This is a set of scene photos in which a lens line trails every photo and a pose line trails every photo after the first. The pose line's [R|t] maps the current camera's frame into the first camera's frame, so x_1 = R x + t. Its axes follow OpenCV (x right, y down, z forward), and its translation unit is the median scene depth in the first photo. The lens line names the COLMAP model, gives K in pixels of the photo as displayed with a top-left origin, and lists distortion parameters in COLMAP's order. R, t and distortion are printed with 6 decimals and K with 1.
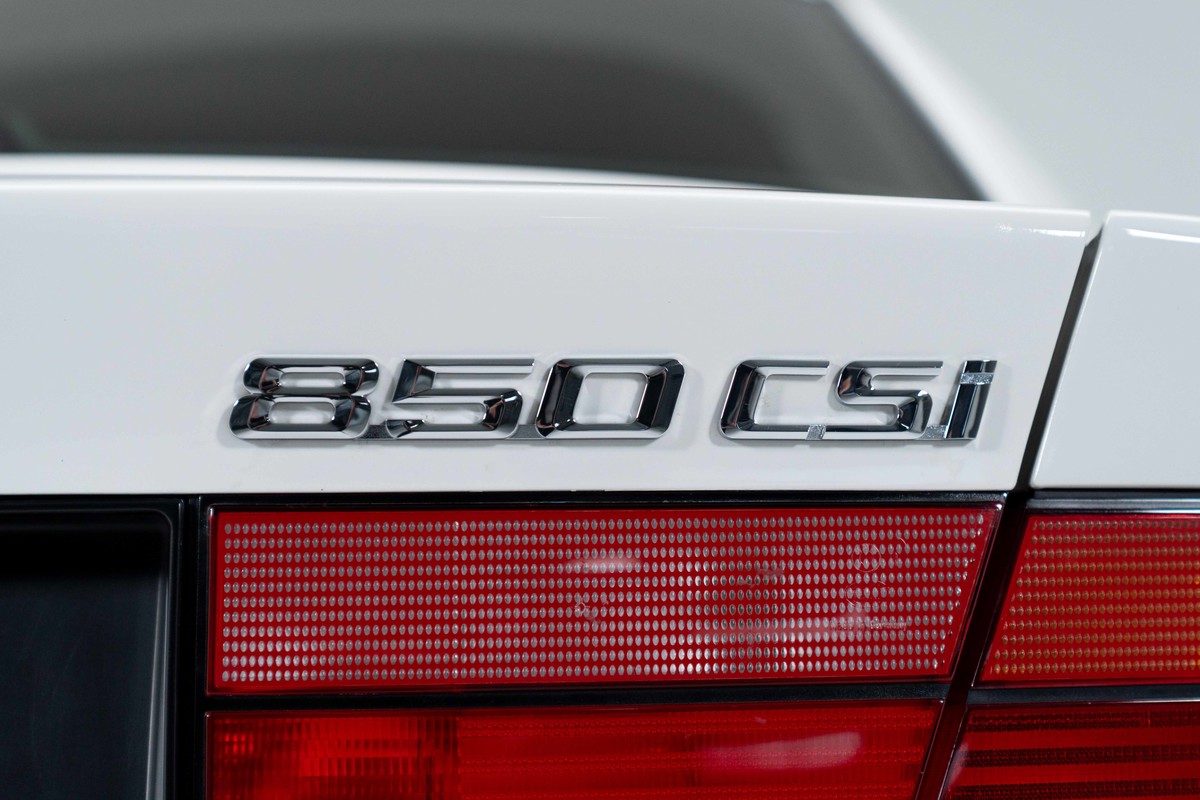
lens RADIAL K [[2333.2, 0, 595.0], [0, 2333.2, 404.9], [0, 0, 1]] dist [-0.030350, 0.000000]
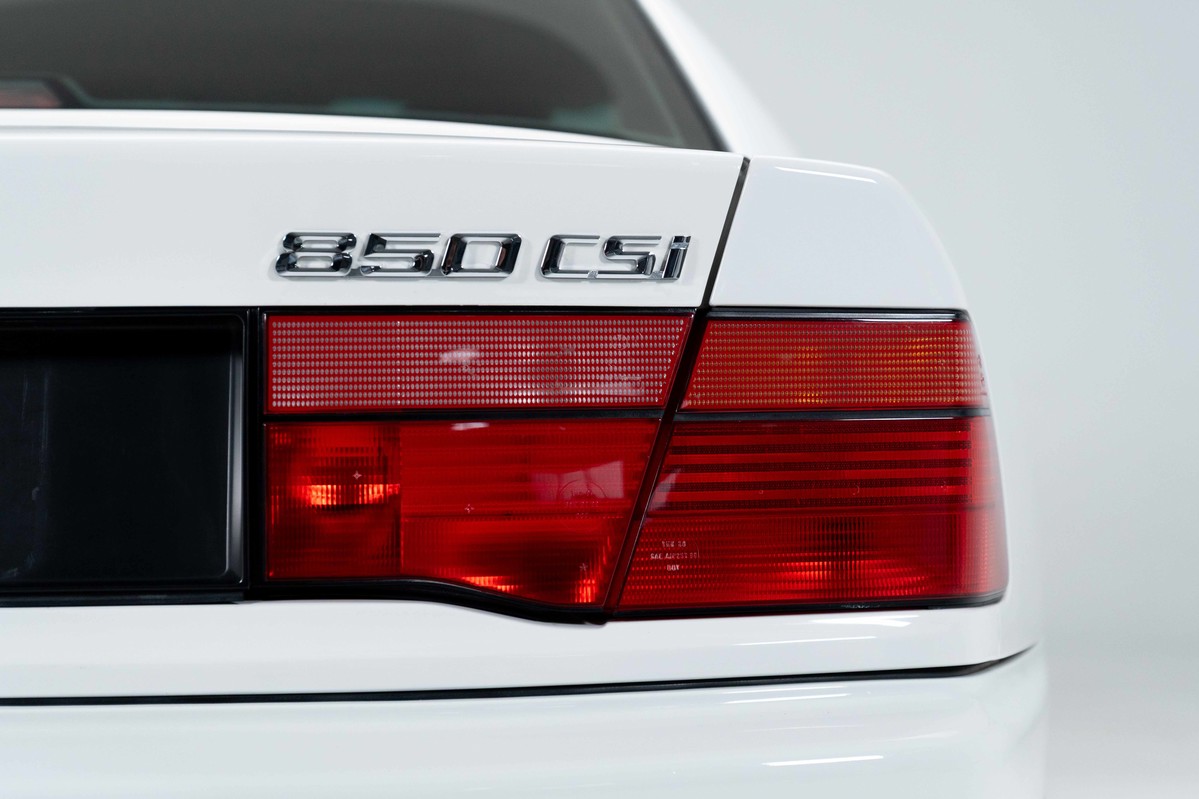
lens RADIAL K [[2505.8, 0, 600.1], [0, 2505.8, 400.5], [0, 0, 1]] dist [0.004566, 0.000000]
pose [[0.996844, 0.000682, 0.079377, -0.057453], [-0.003823, 0.999215, 0.039424, 0.033597], [-0.079288, -0.039603, 0.996065, -0.990735]]
